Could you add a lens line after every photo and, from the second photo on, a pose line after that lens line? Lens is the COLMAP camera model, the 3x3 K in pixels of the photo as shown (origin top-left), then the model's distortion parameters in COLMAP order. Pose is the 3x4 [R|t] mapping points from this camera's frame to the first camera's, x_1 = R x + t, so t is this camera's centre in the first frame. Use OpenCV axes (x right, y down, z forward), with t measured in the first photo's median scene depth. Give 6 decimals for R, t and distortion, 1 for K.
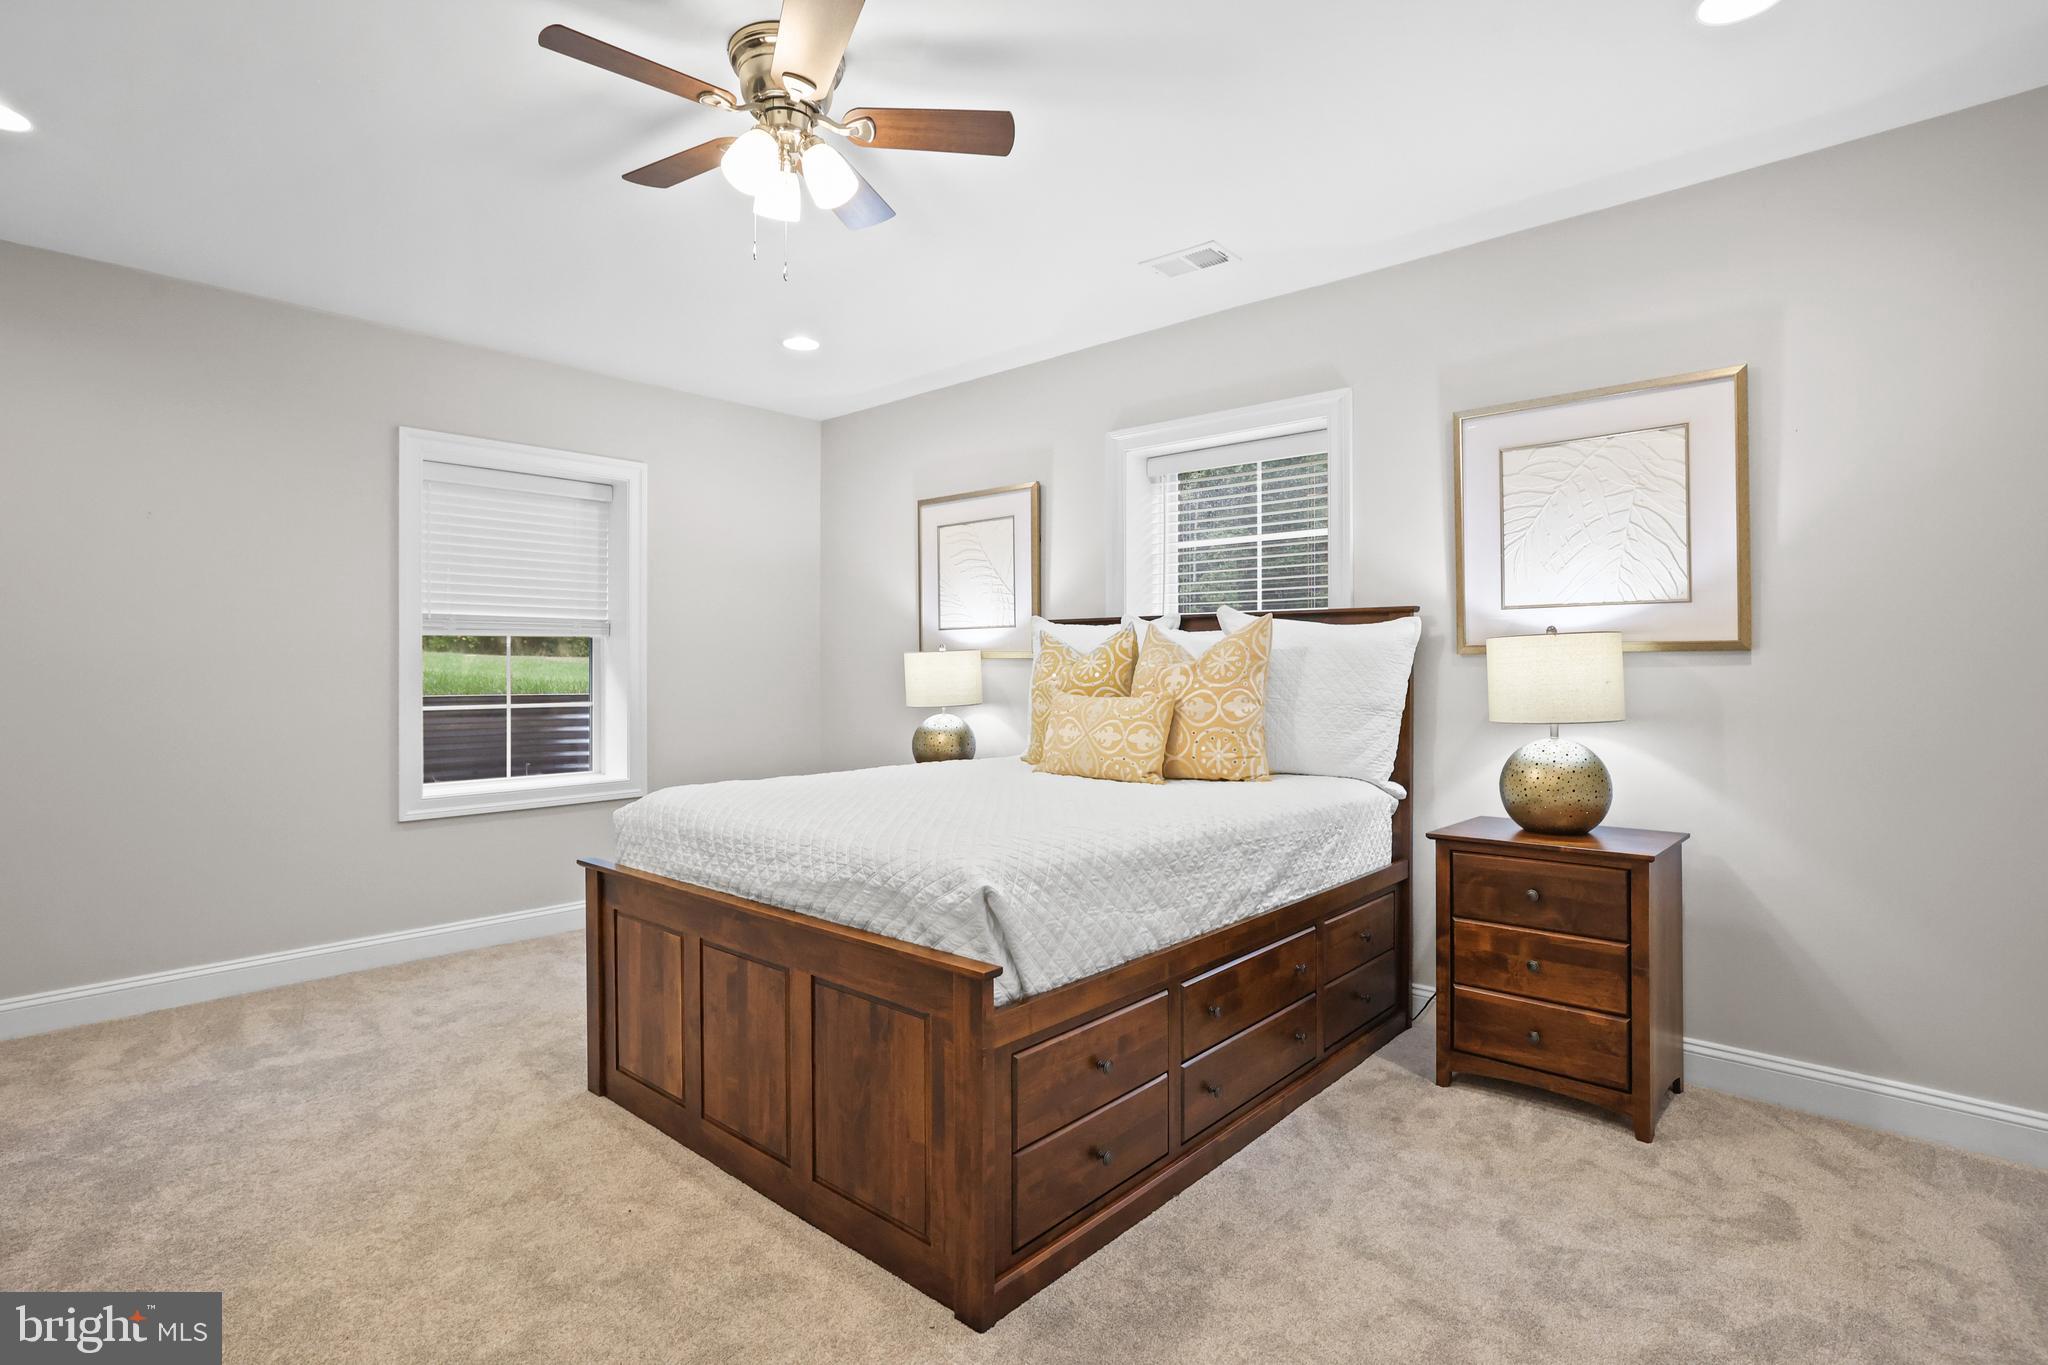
lens RADIAL K [[999.5, 0, 994.3], [0, 999.5, 679.2], [0, 0, 1]] dist [-0.049532, 0.000234]
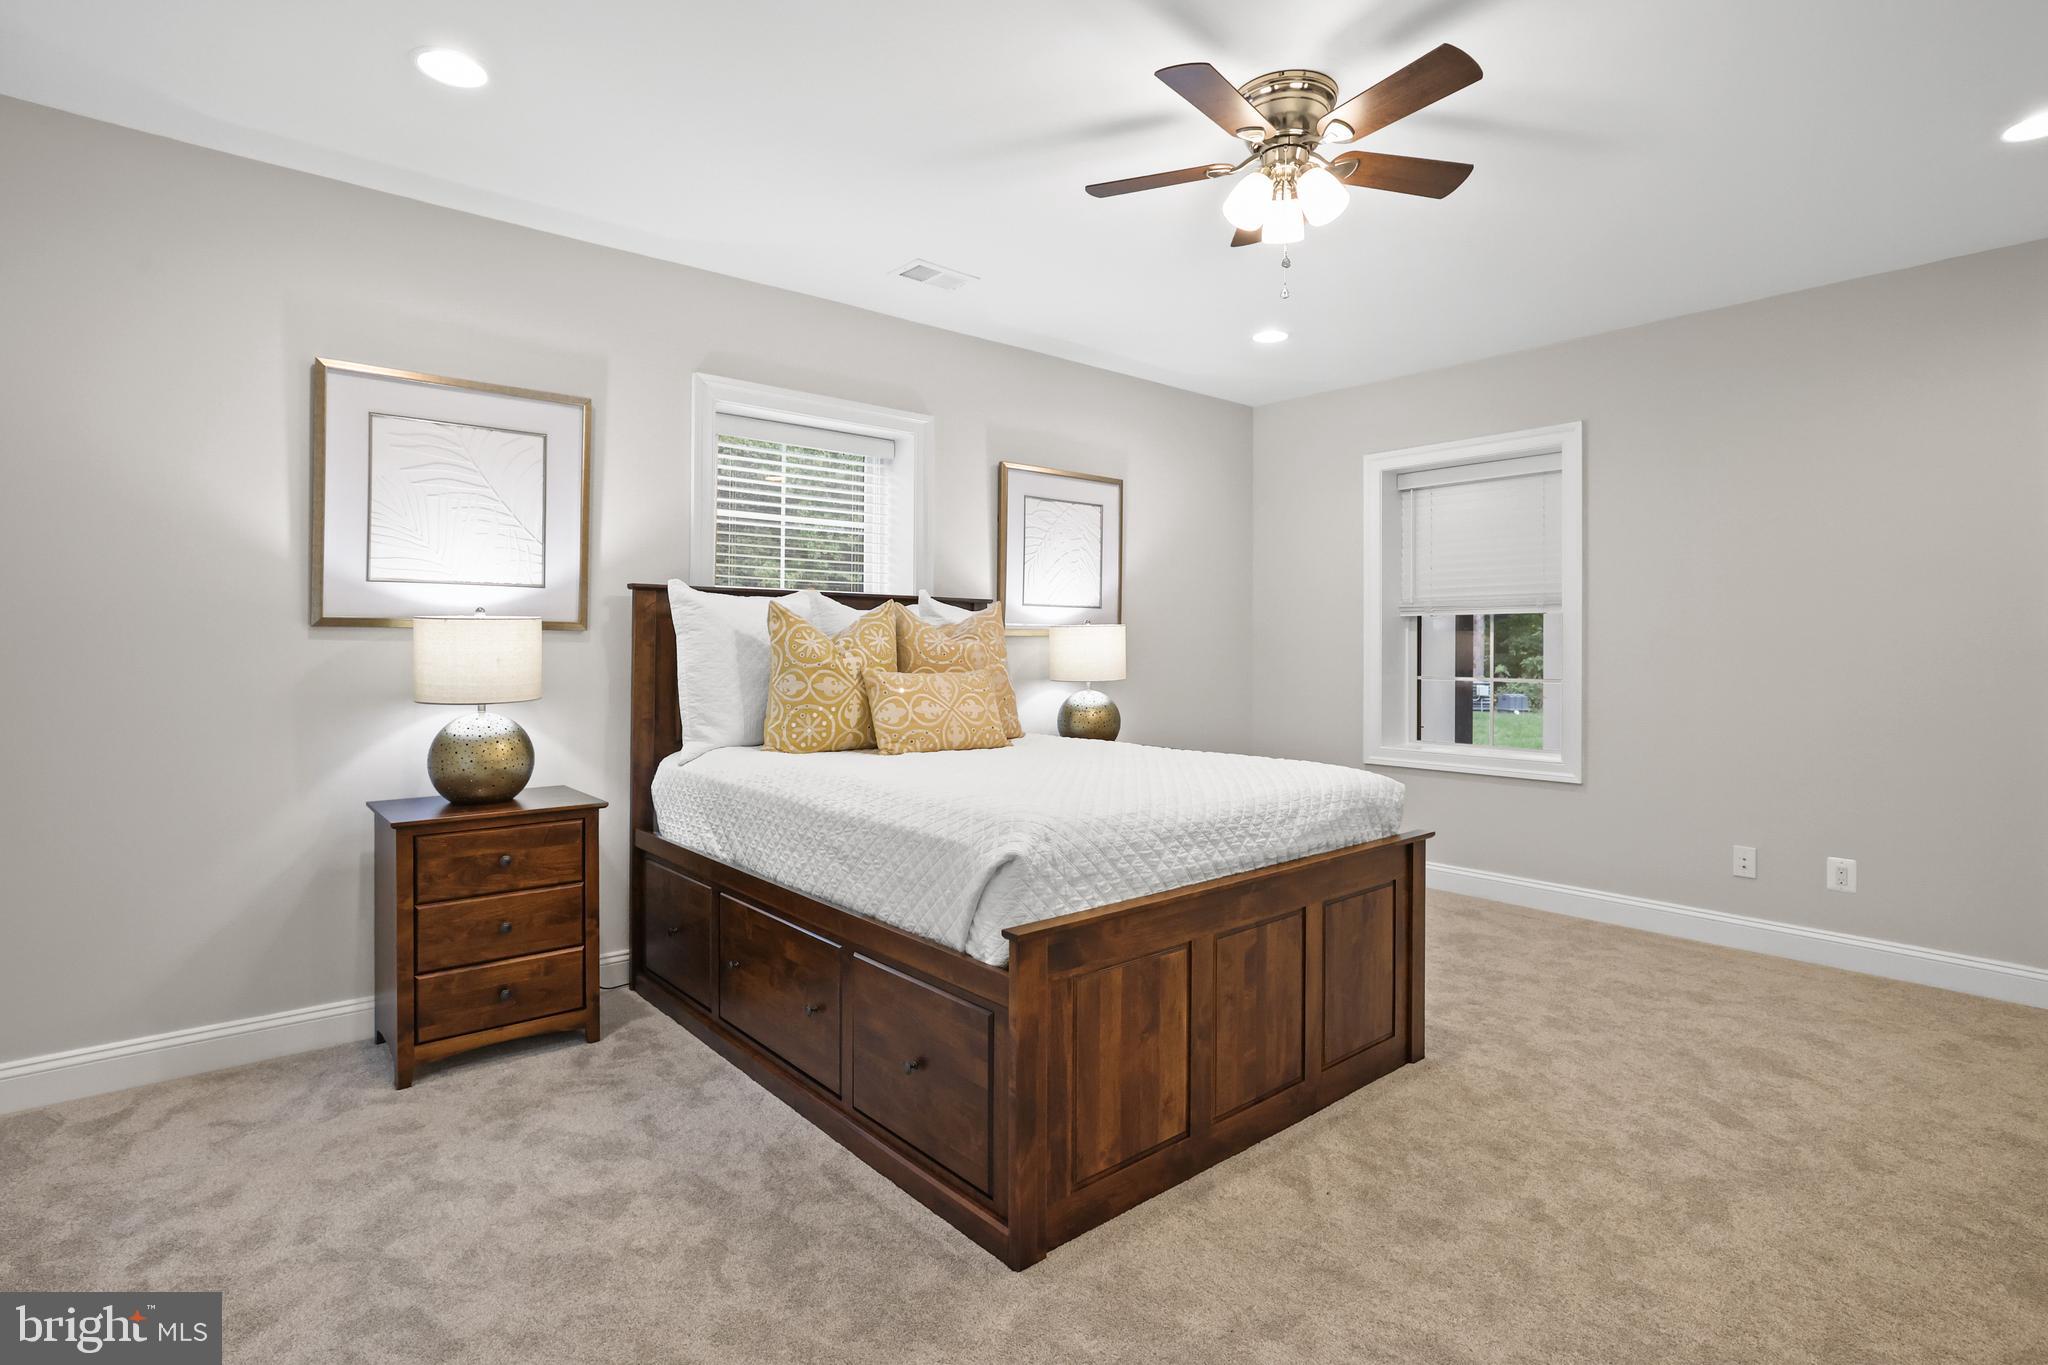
lens RADIAL K [[999.5, 0, 994.3], [0, 999.5, 679.2], [0, 0, 1]] dist [-0.049532, 0.000234]
pose [[0.143485, -0.029705, 0.989207, -1.180090], [0.005907, 0.999557, 0.029159, -0.006112], [-0.989635, 0.001660, 0.143597, 1.016849]]
